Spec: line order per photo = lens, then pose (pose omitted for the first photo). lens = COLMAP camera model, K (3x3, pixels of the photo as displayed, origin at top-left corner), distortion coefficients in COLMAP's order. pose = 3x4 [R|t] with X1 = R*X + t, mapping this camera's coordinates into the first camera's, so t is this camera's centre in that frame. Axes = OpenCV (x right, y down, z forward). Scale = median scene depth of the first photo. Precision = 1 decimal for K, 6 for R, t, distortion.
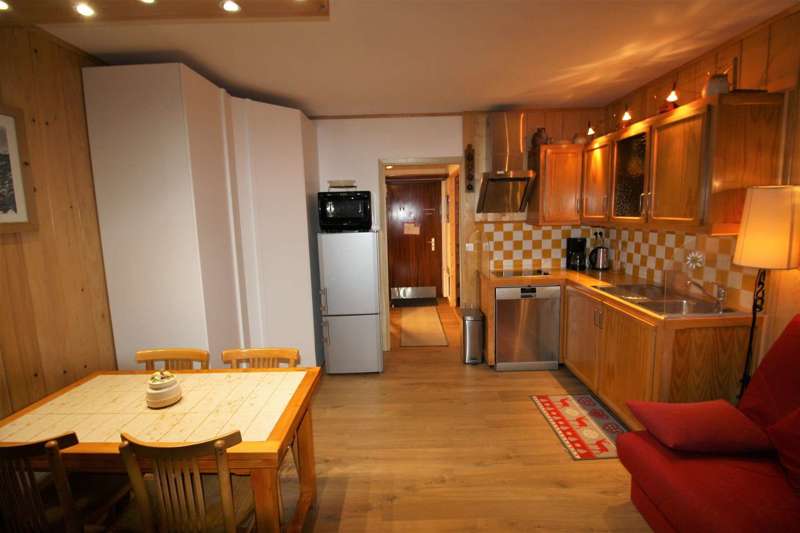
lens RADIAL K [[371.7, 0, 400.0], [0, 371.7, 266.5], [0, 0, 1]] dist [-0.000881, -0.032639]
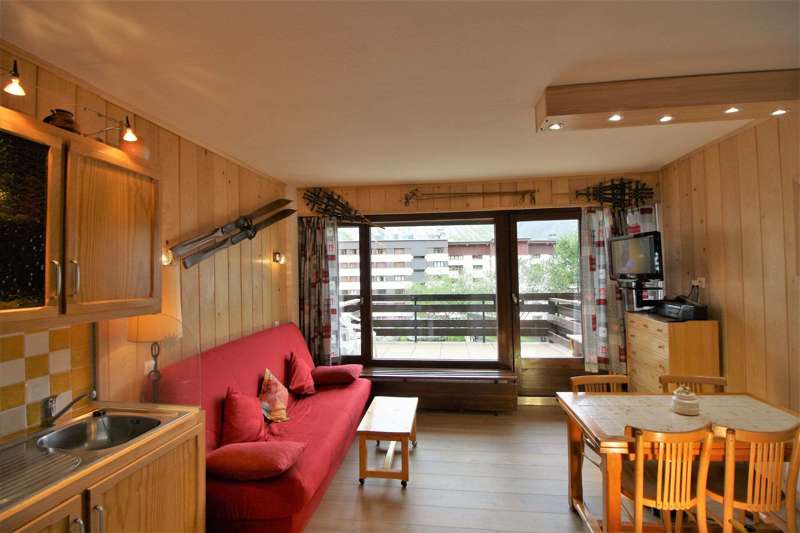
lens RADIAL K [[371.7, 0, 400.0], [0, 371.7, 266.5], [0, 0, 1]] dist [-0.000881, -0.032639]
pose [[-0.989194, 0.050326, 0.137705, 0.115494], [0.066388, 0.991185, 0.114651, -0.233622], [-0.130721, 0.122554, -0.983815, 1.552957]]
